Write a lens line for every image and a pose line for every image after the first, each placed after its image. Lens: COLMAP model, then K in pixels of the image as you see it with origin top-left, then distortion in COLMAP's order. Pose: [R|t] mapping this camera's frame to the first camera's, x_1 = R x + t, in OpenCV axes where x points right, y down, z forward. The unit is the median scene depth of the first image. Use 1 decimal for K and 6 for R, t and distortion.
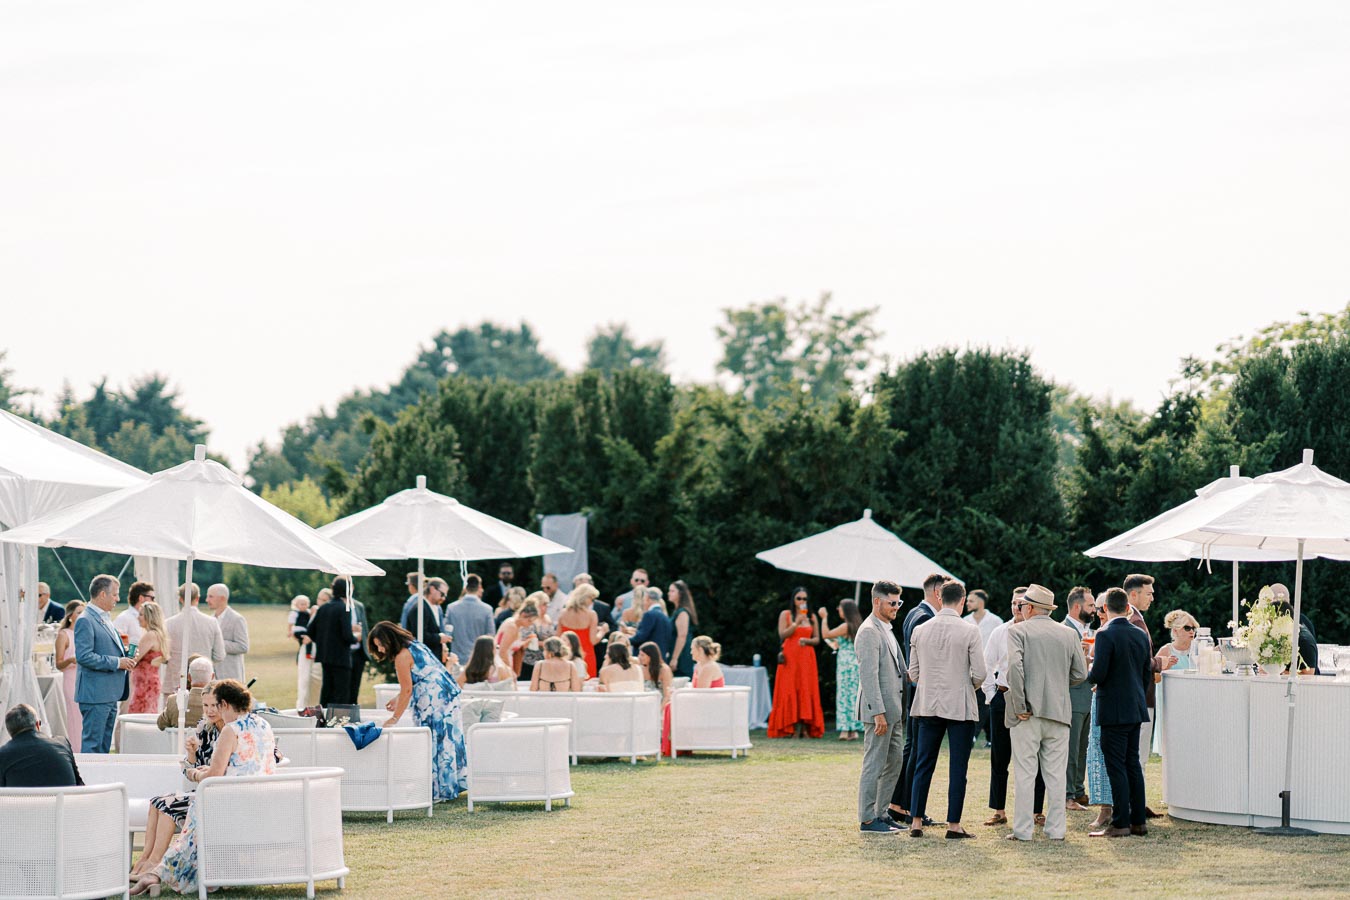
lens RADIAL K [[3242.0, 0, 674.7], [0, 3242.0, 450.4], [0, 0, 1]] dist [0.104199, 0.000000]
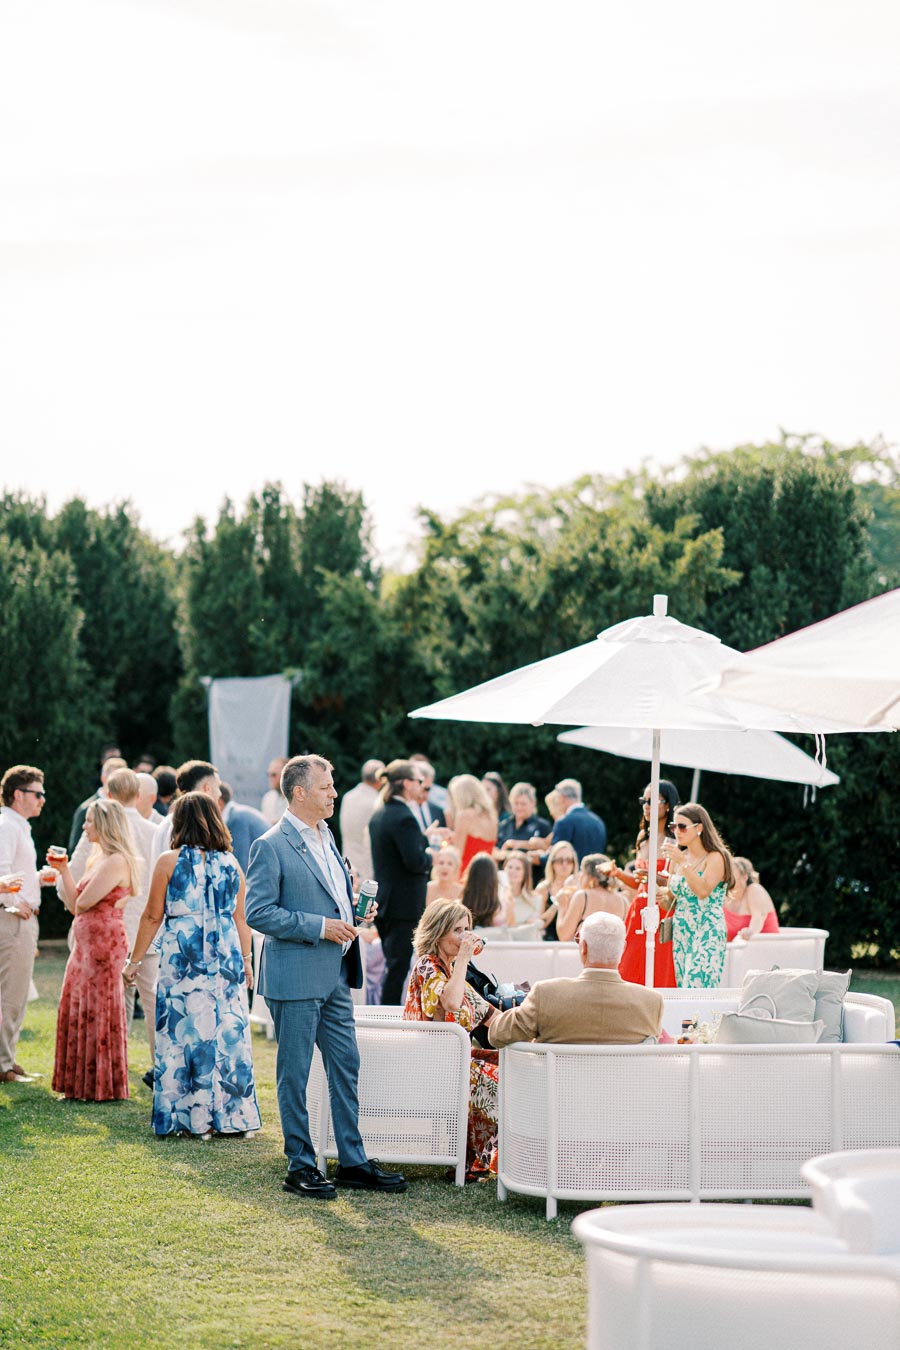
lens RADIAL K [[3242.0, 0, 450.4], [0, 3242.0, 675.8], [0, 0, 1]] dist [0.104199, 0.000000]
pose [[0.960971, 0.015439, 0.276216, -0.194772], [-0.018388, 0.999798, 0.008088, 0.012889], [-0.276036, -0.012851, 0.961061, 0.301455]]
